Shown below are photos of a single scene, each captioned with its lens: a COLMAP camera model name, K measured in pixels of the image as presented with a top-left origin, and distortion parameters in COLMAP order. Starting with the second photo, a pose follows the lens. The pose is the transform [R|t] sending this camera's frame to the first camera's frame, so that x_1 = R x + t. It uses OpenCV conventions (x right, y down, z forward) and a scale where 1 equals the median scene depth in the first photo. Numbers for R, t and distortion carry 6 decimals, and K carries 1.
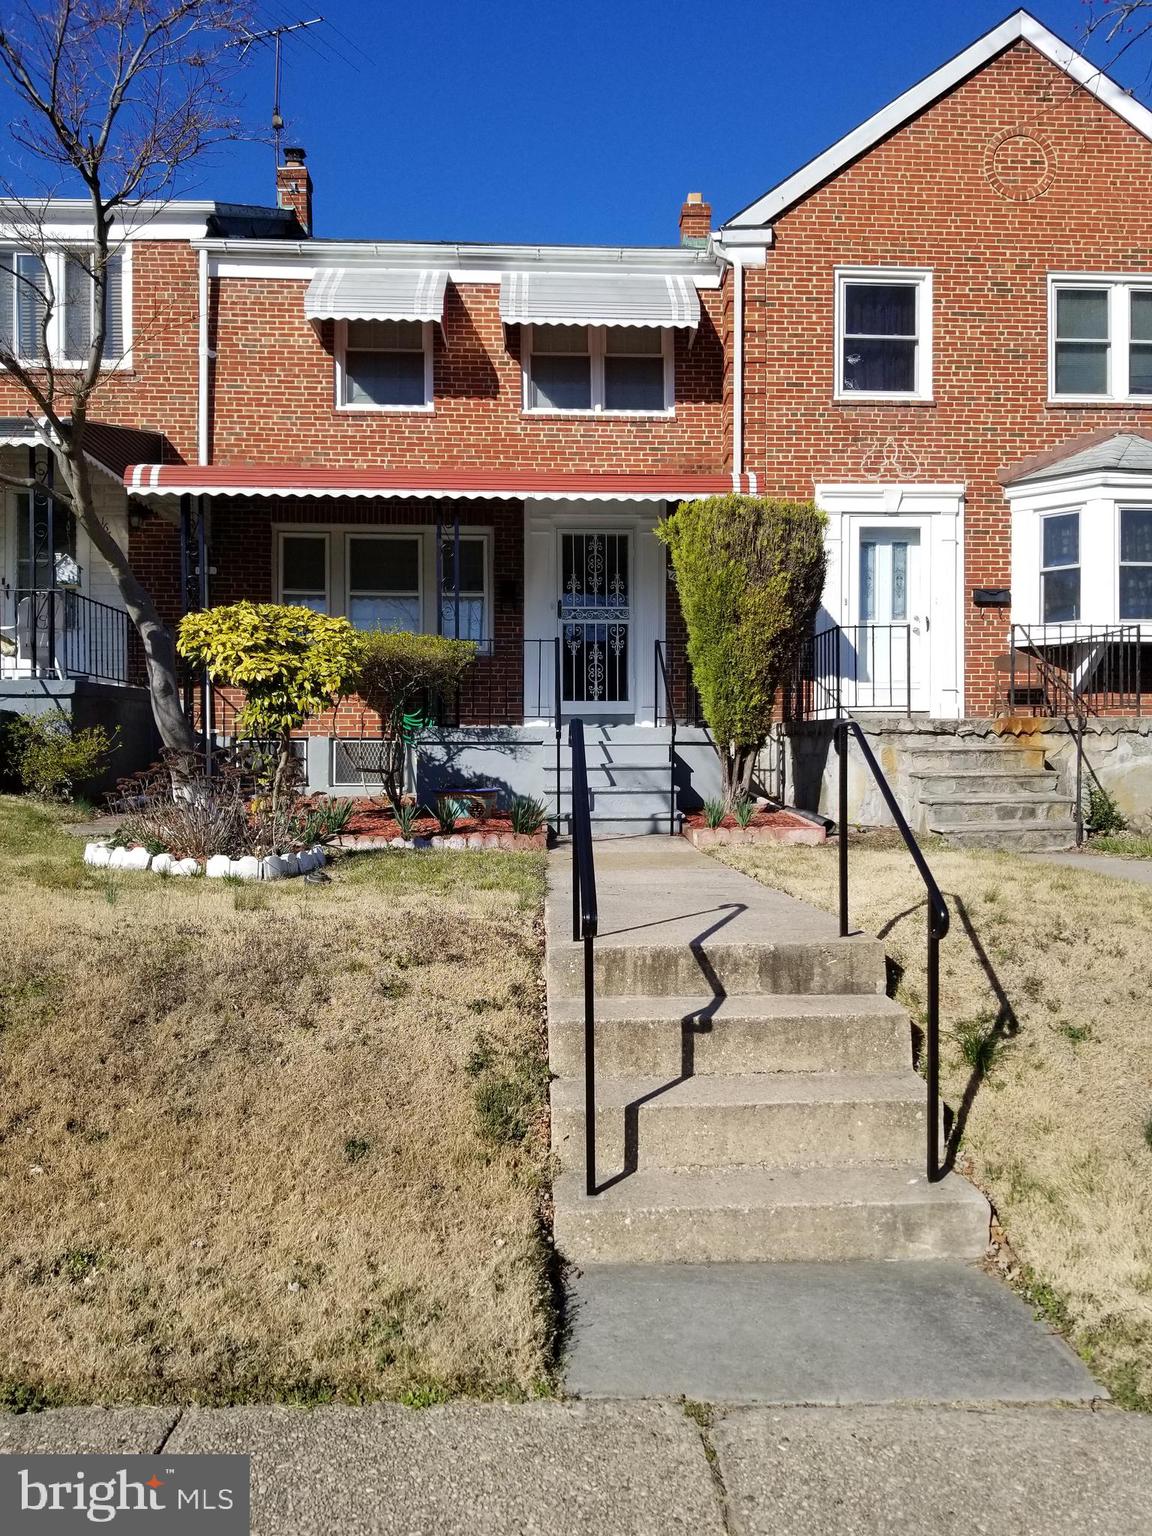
lens RADIAL K [[1277.1, 0, 578.4], [0, 1277.1, 847.6], [0, 0, 1]] dist [0.099952, -0.223772]
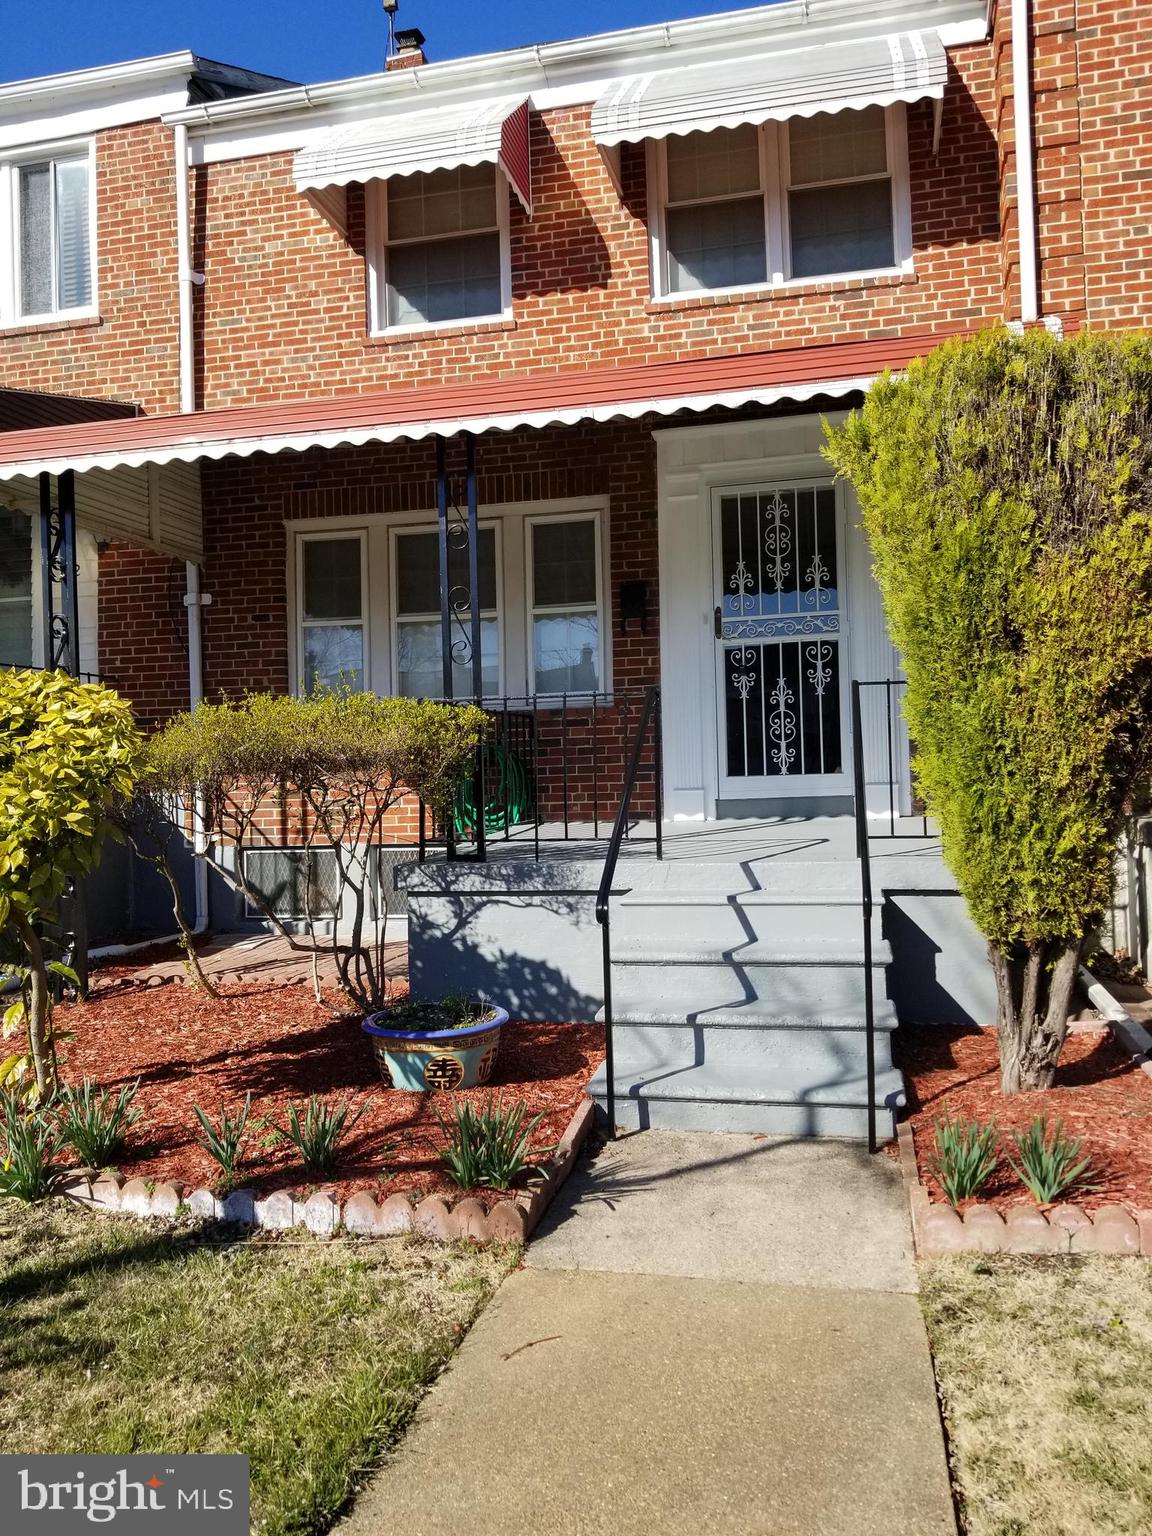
lens RADIAL K [[1215.3, 0, 580.6], [0, 1215.3, 799.6], [0, 0, 1]] dist [0.069752, -0.117855]
pose [[0.965584, -0.025434, -0.258845, 0.067218], [0.018210, 0.999376, -0.030269, -0.088468], [0.259453, 0.024513, 0.965445, 0.443510]]
